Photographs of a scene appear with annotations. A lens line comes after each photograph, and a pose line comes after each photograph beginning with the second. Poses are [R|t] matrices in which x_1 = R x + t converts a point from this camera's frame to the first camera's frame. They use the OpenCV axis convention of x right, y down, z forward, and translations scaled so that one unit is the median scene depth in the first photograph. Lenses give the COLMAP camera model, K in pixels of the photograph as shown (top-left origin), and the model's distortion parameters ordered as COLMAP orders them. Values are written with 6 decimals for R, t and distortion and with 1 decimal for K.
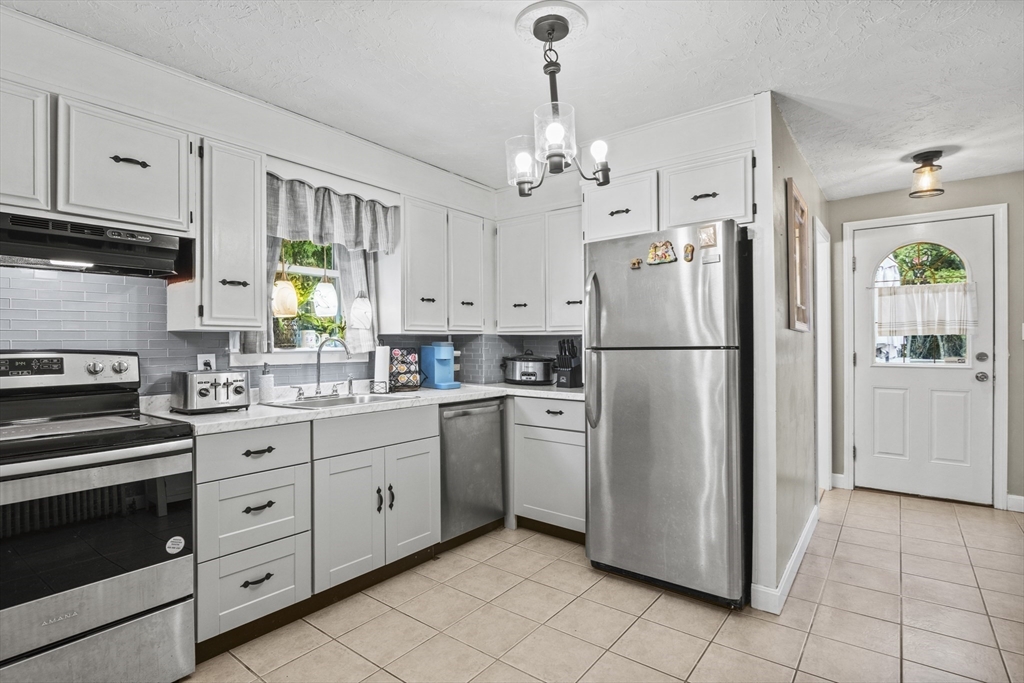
lens RADIAL K [[516.6, 0, 510.4], [0, 516.6, 341.9], [0, 0, 1]] dist [-0.006432, -0.001343]
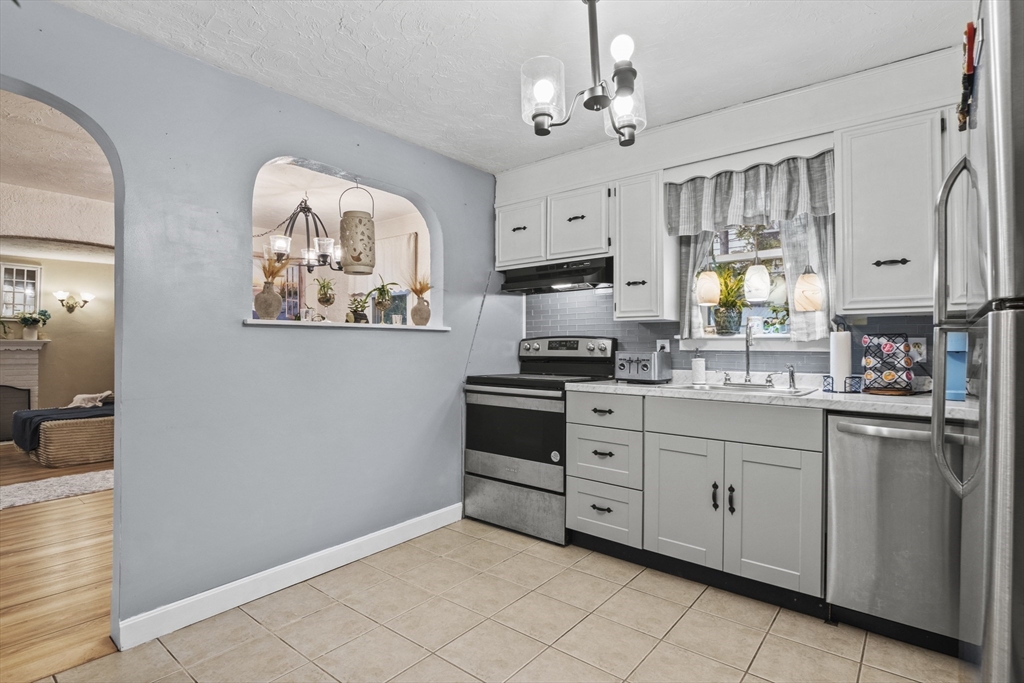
lens RADIAL K [[516.6, 0, 508.6], [0, 516.6, 341.0], [0, 0, 1]] dist [-0.006432, -0.001343]
pose [[-0.044976, -0.005964, -0.998970, 0.699910], [-0.001146, 0.999982, -0.005919, 0.034522], [0.998987, 0.000878, -0.044982, 0.681269]]
